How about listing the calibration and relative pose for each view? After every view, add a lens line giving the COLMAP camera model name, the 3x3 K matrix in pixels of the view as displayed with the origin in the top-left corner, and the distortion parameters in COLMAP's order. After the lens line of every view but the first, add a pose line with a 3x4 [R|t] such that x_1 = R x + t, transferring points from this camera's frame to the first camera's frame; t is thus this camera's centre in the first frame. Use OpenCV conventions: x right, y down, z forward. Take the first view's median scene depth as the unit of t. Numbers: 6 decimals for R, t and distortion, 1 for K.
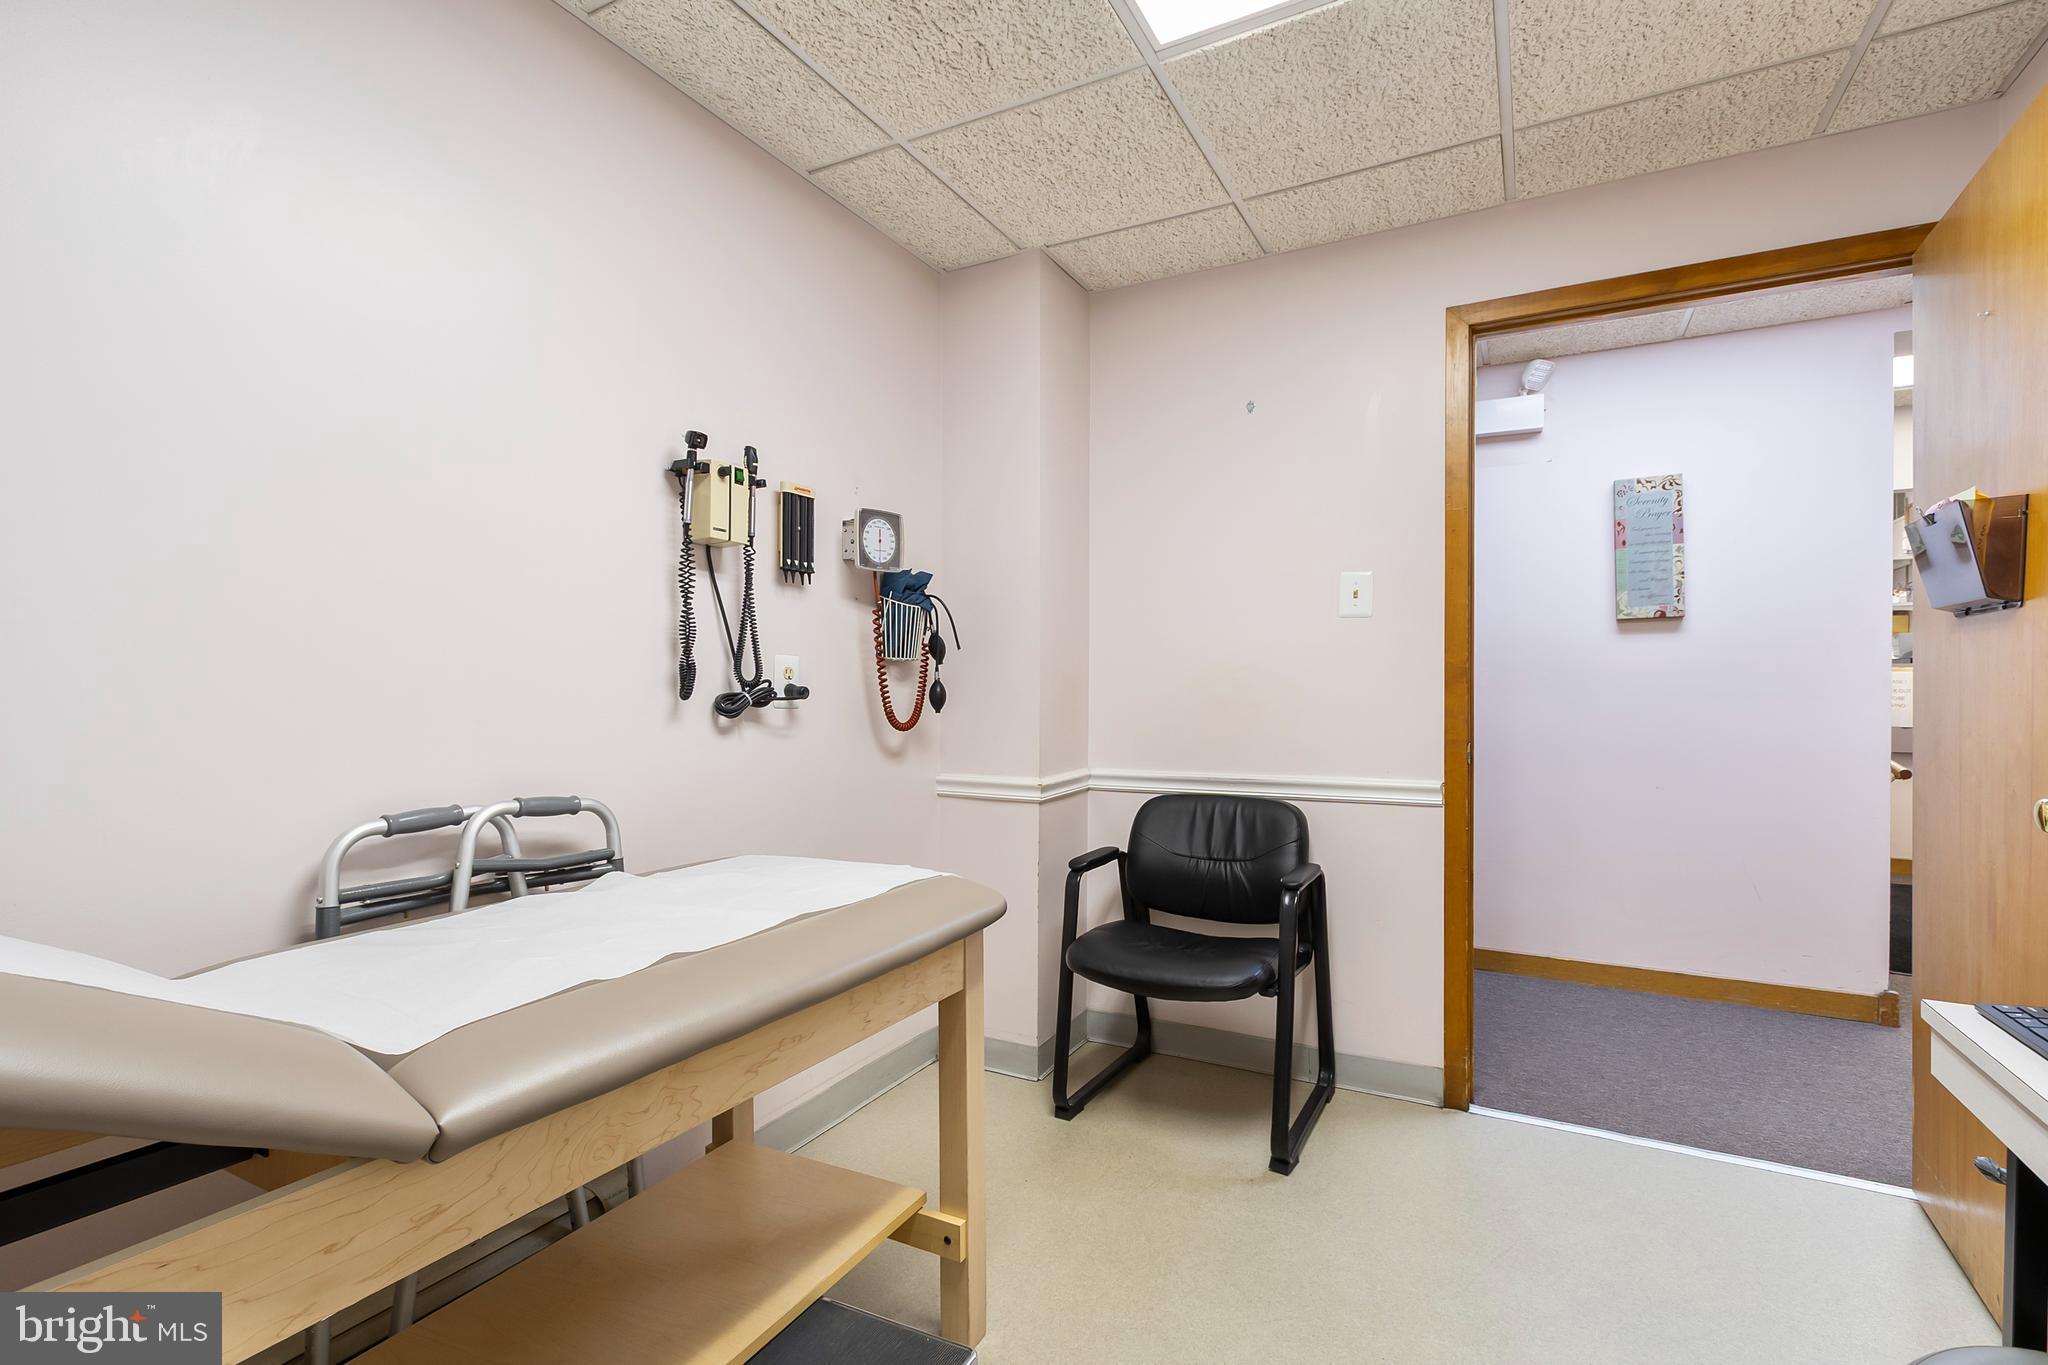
lens RADIAL K [[955.9, 0, 1024.9], [0, 955.9, 685.5], [0, 0, 1]] dist [0.039759, 0.000623]
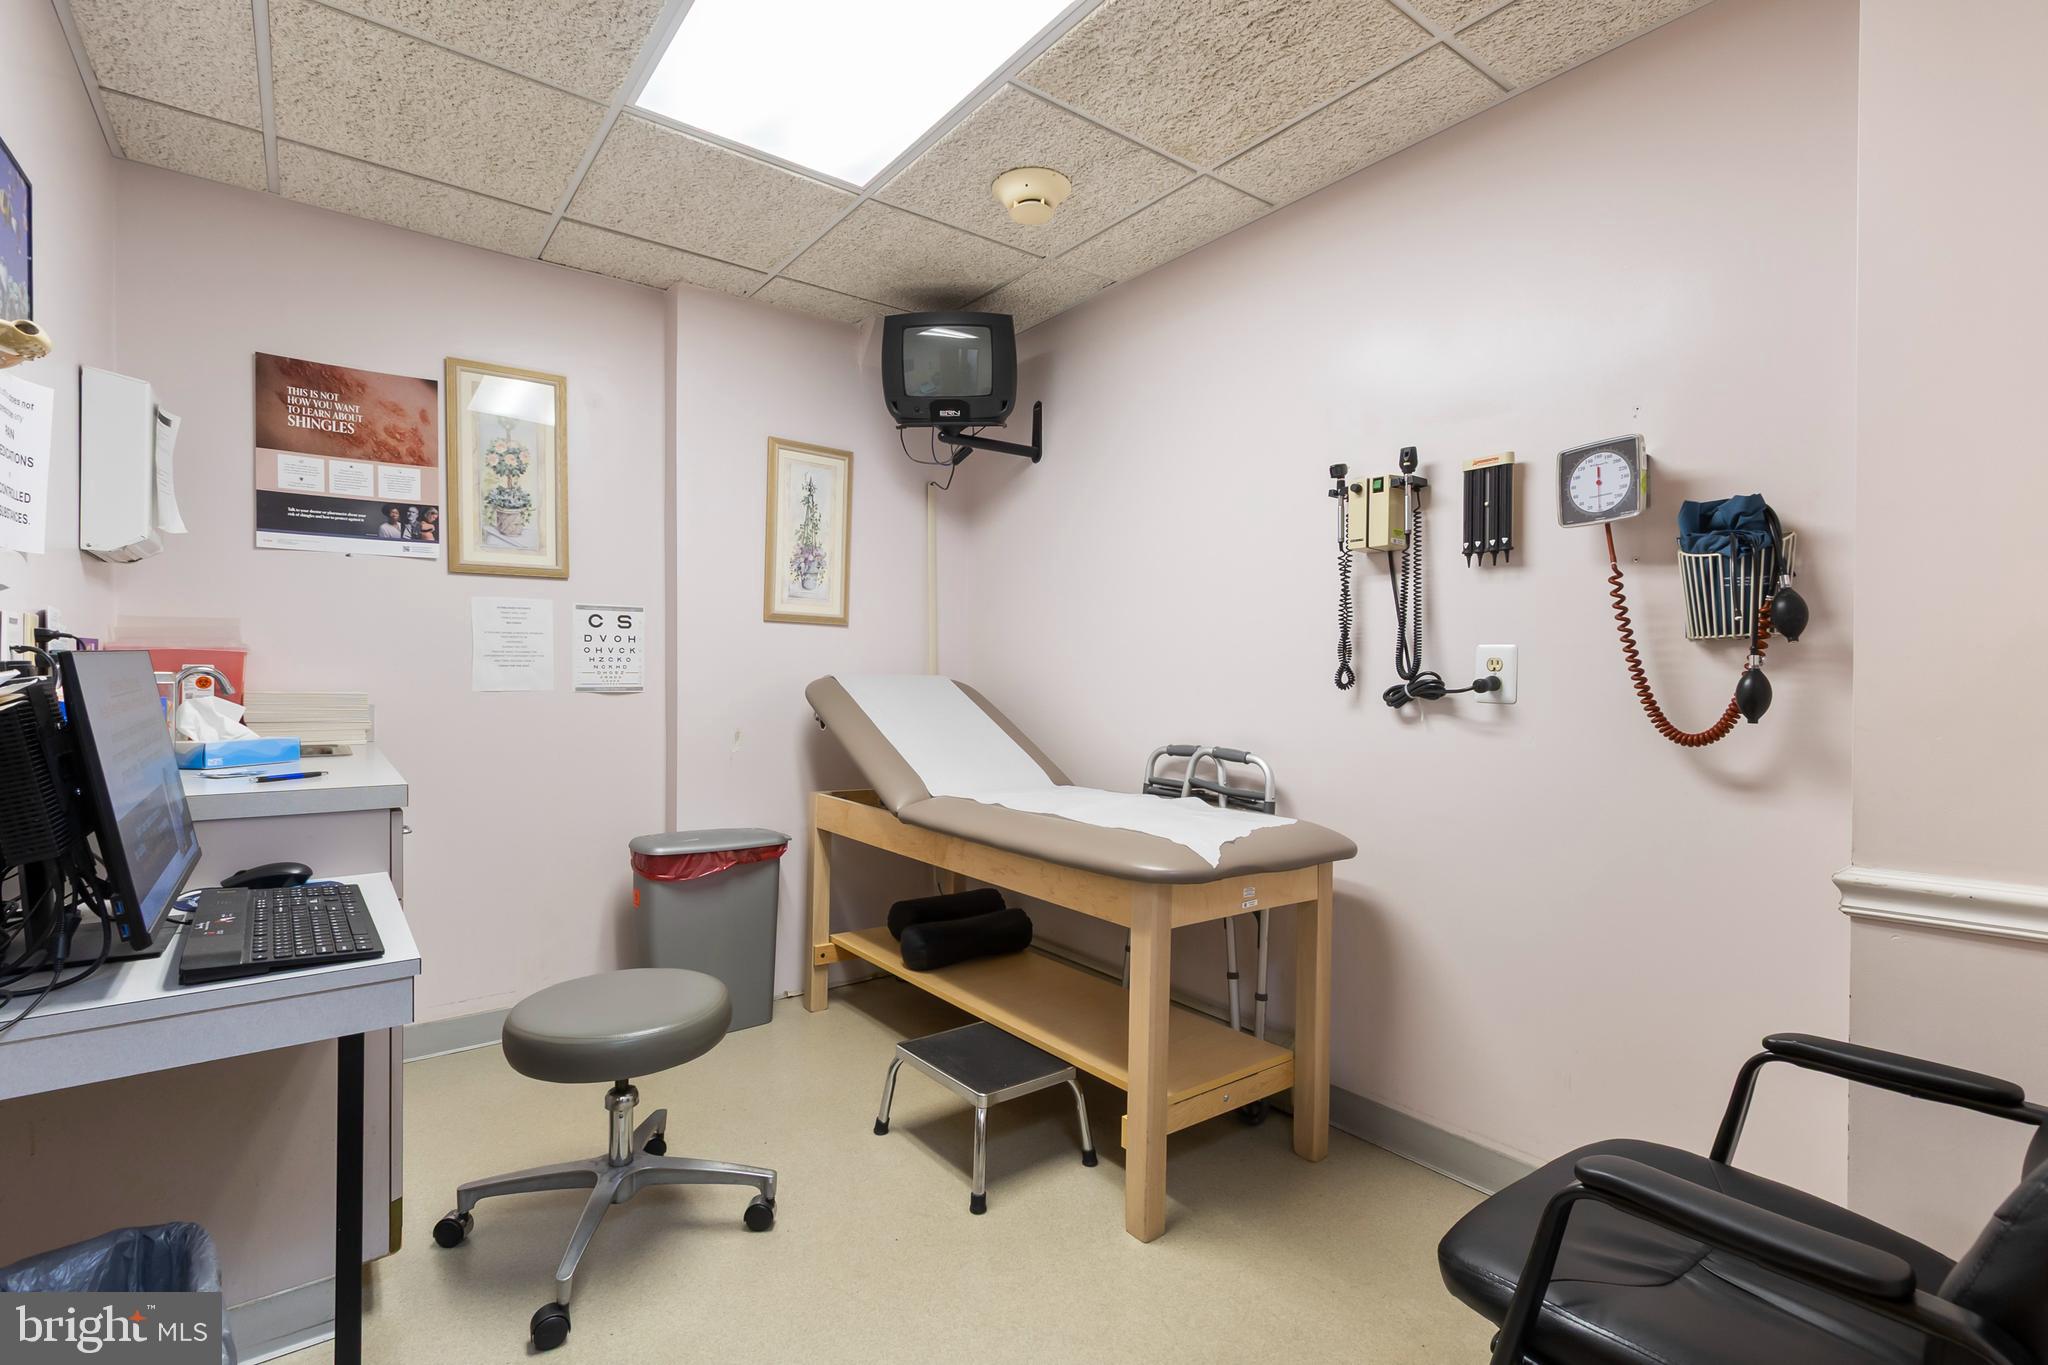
lens RADIAL K [[955.9, 0, 1020.1], [0, 955.9, 683.3], [0, 0, 1]] dist [0.039759, 0.000623]
pose [[-0.416000, 0.009627, -0.909314, 0.819600], [0.001055, 0.999948, 0.010104, -0.005338], [0.909364, 0.003244, -0.415989, 1.038446]]
